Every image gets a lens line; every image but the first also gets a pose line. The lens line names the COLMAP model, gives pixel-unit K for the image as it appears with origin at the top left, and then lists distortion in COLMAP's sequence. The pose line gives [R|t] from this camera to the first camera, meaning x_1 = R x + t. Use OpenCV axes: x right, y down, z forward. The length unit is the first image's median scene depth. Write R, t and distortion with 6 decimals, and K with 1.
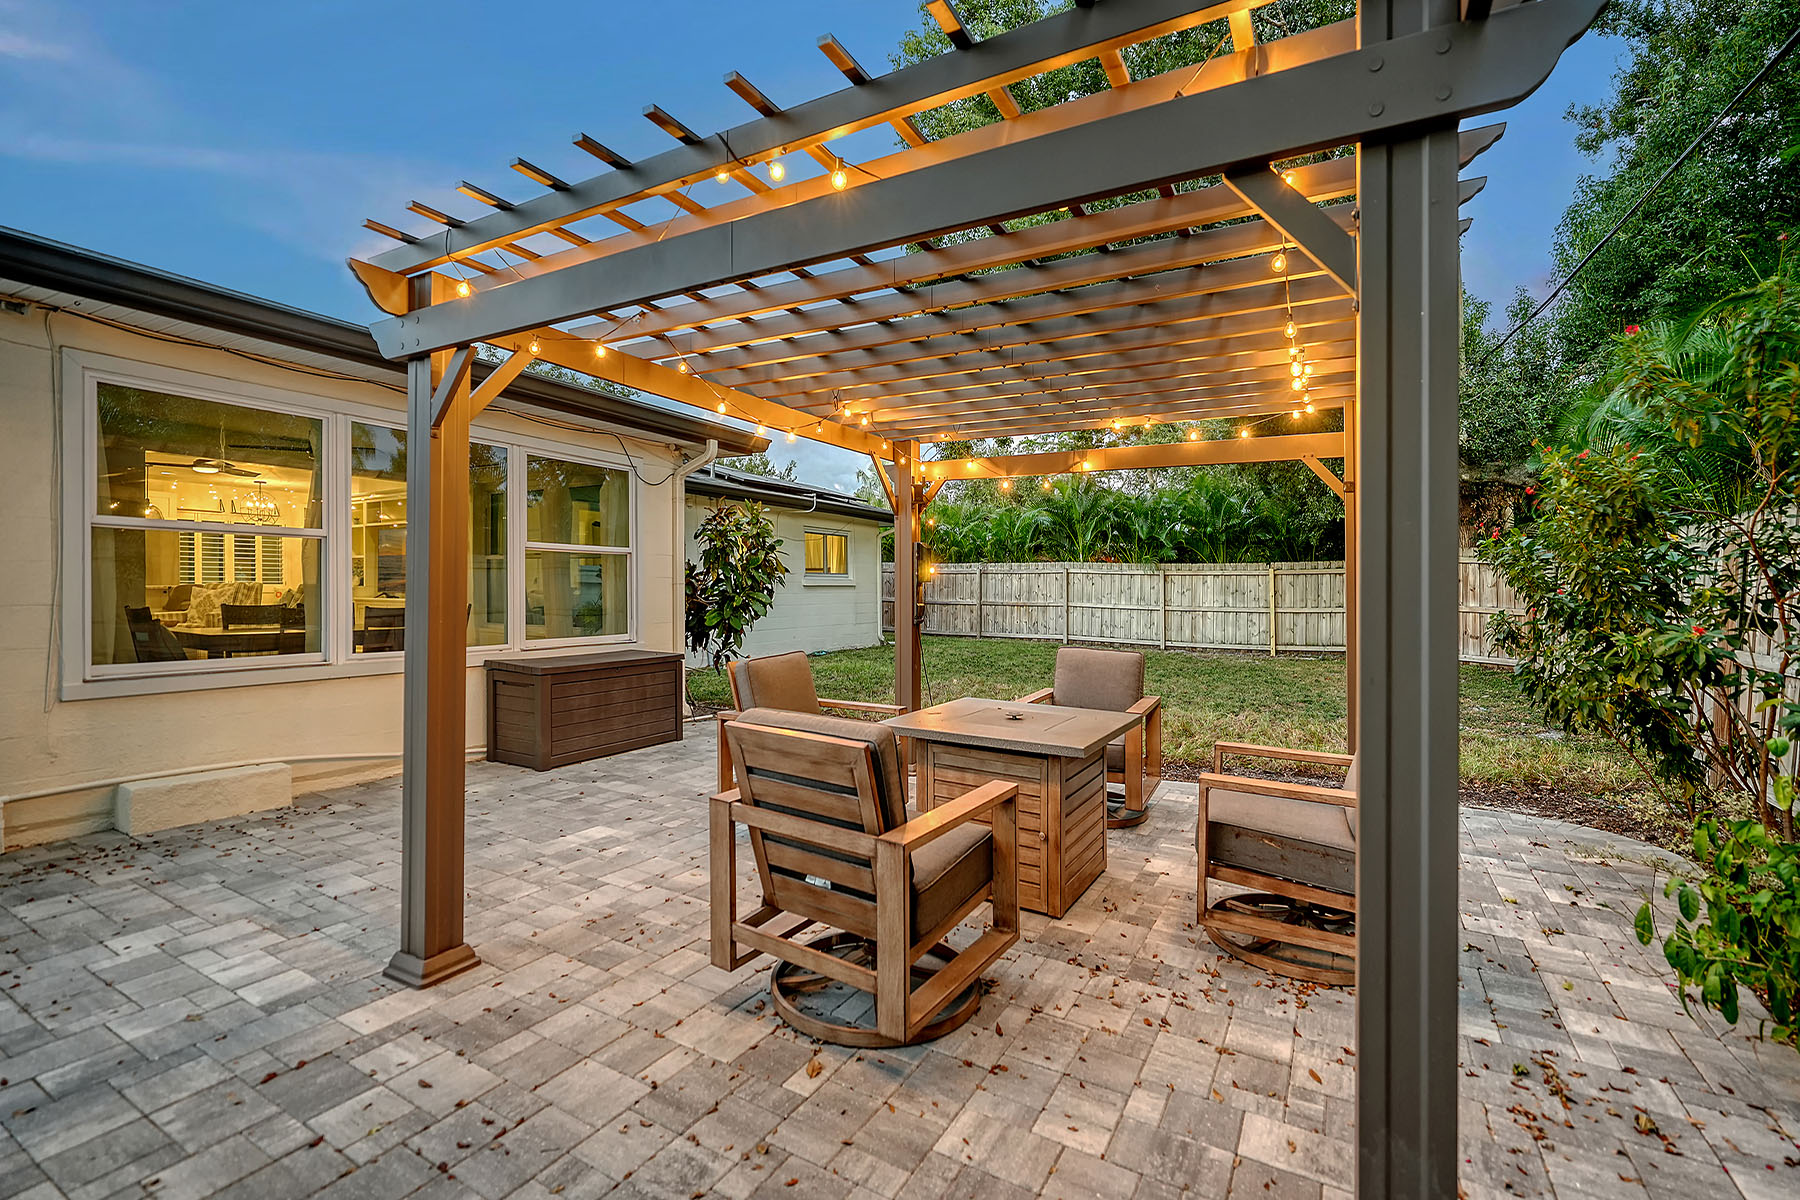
lens RADIAL K [[786.0, 0, 900.0], [0, 786.0, 600.0], [0, 0, 1]] dist [-0.003439, -0.000512]
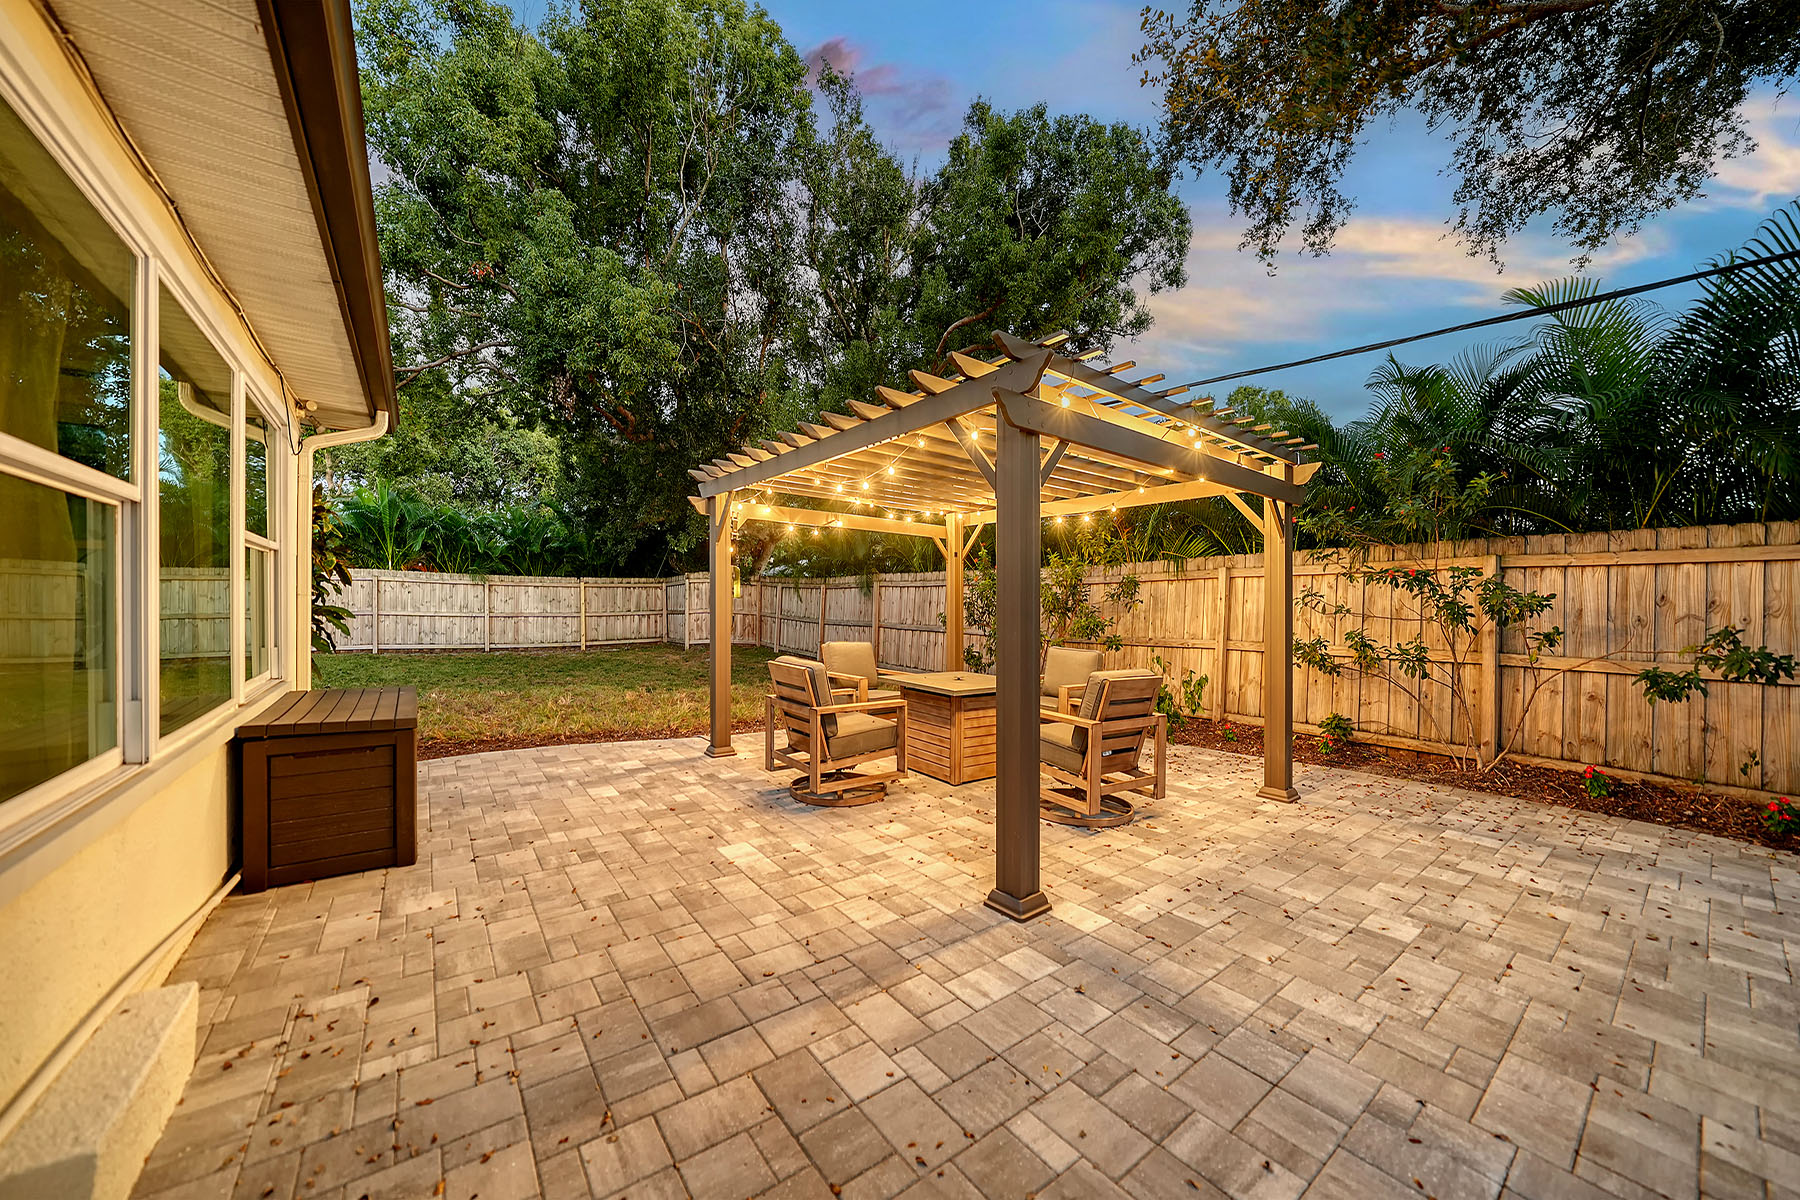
lens RADIAL K [[625.3, 0, 900.0], [0, 625.3, 600.0], [0, 0, 1]] dist [-0.018740, 0.000048]
pose [[0.395621, 0.000493, 0.918414, -1.288849], [0.005742, 0.999979, -0.003010, -0.023592], [-0.918396, 0.006464, 0.395610, 0.617549]]
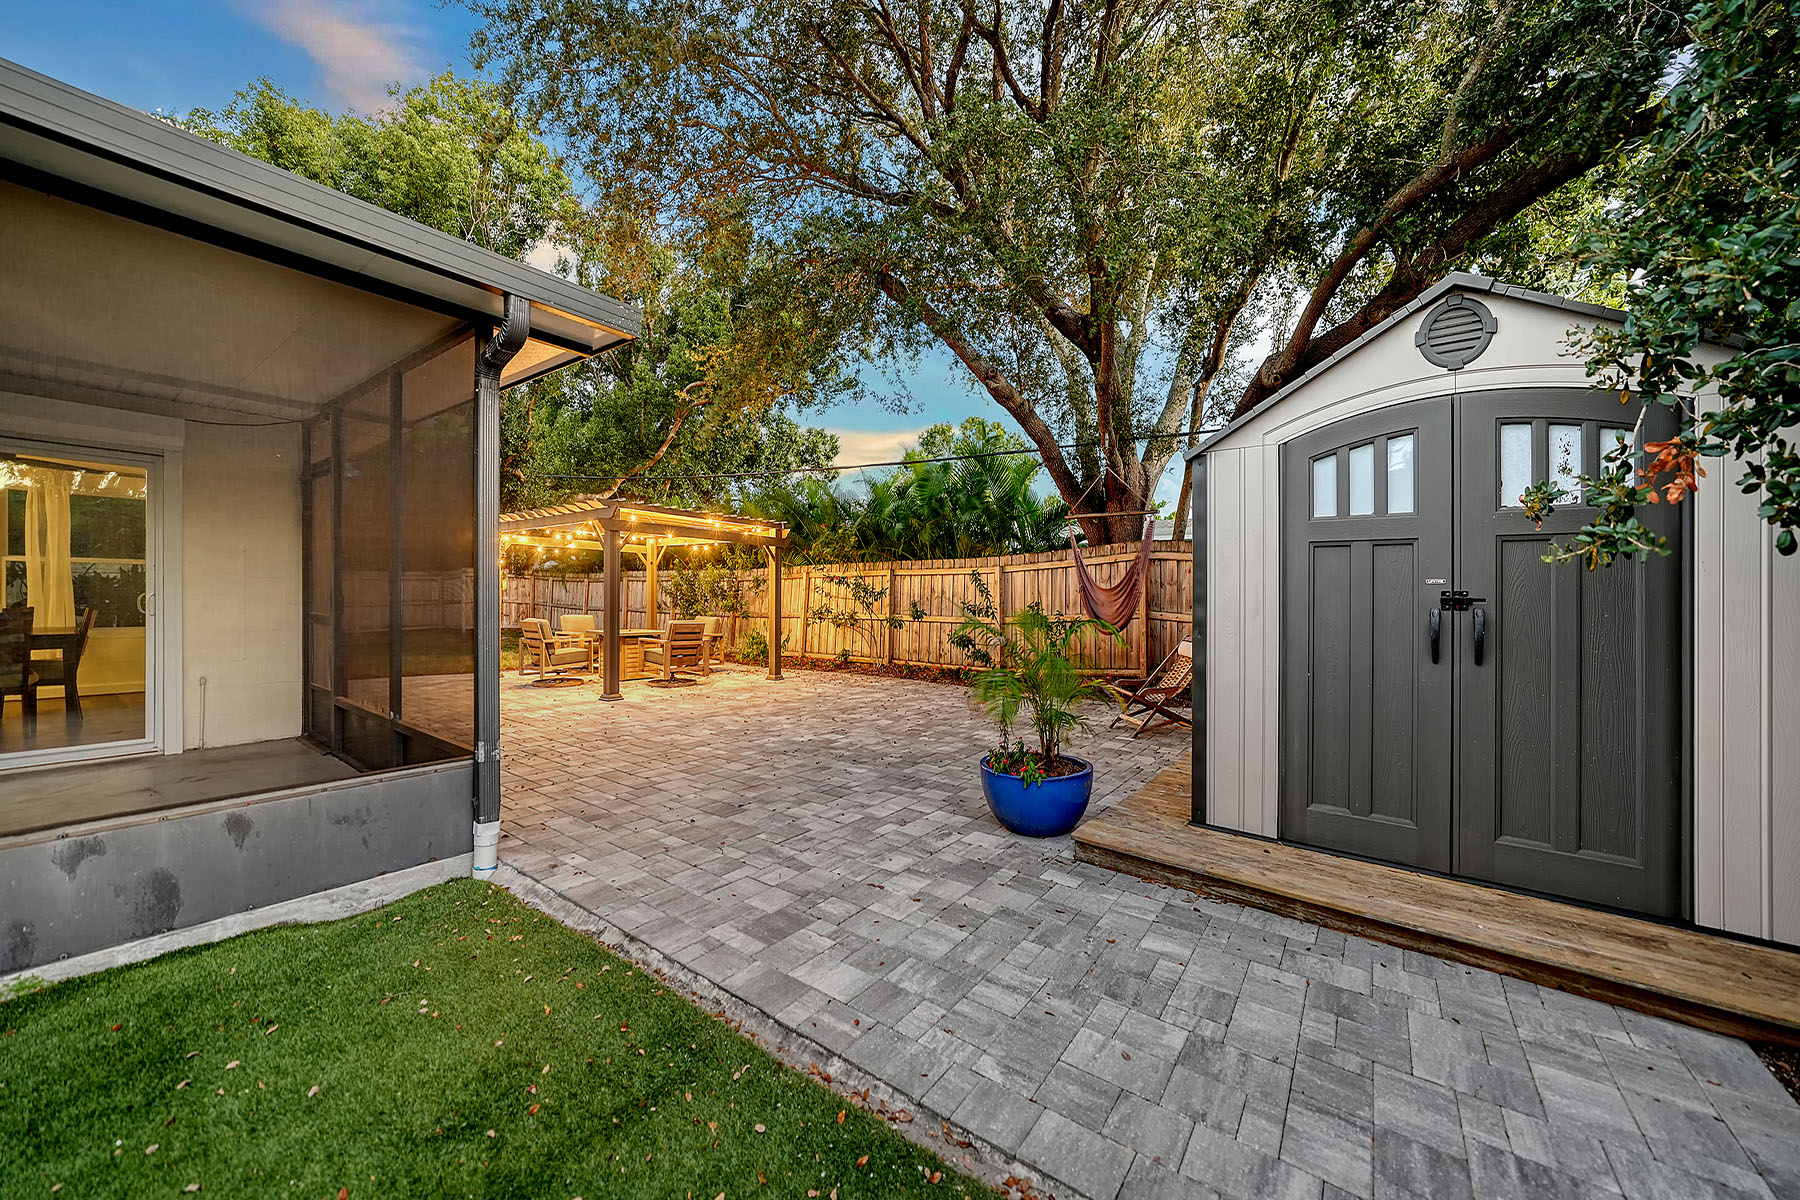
lens RADIAL K [[647.3, 0, 868.1], [0, 647.3, 590.4], [0, 0, 1]] dist [0.000278, 0.000041]
pose [[0.164046, -0.000390, 0.986453, -2.676858], [0.009059, 0.999958, -0.001111, -0.014161], [-0.986411, 0.009119, 0.164043, -0.526140]]
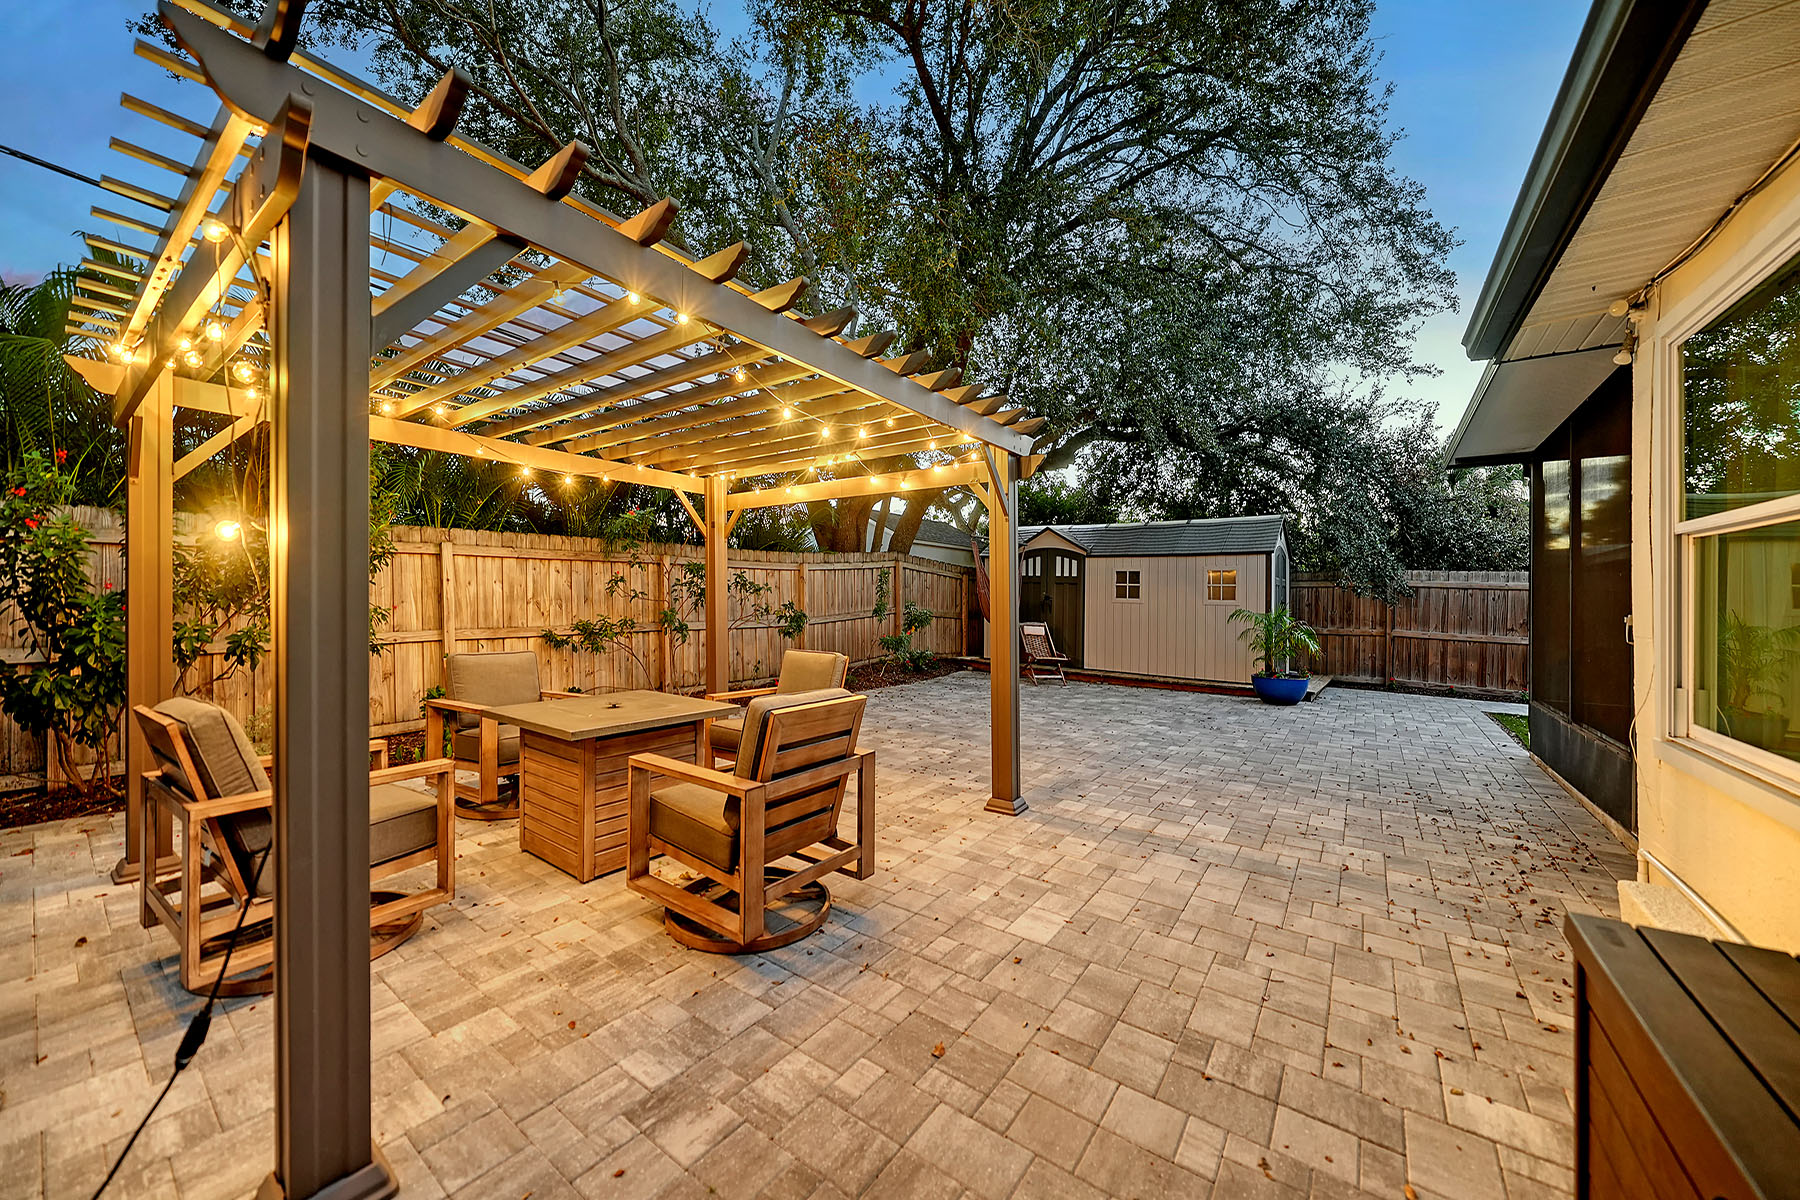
lens RADIAL K [[647.3, 0, 868.1], [0, 647.3, 590.4], [0, 0, 1]] dist [0.000278, 0.000041]
pose [[-0.988948, -0.024334, 0.146254, -0.388413], [-0.023414, 0.999694, 0.008009, -0.039802], [-0.146404, 0.004496, -0.989215, 2.048385]]
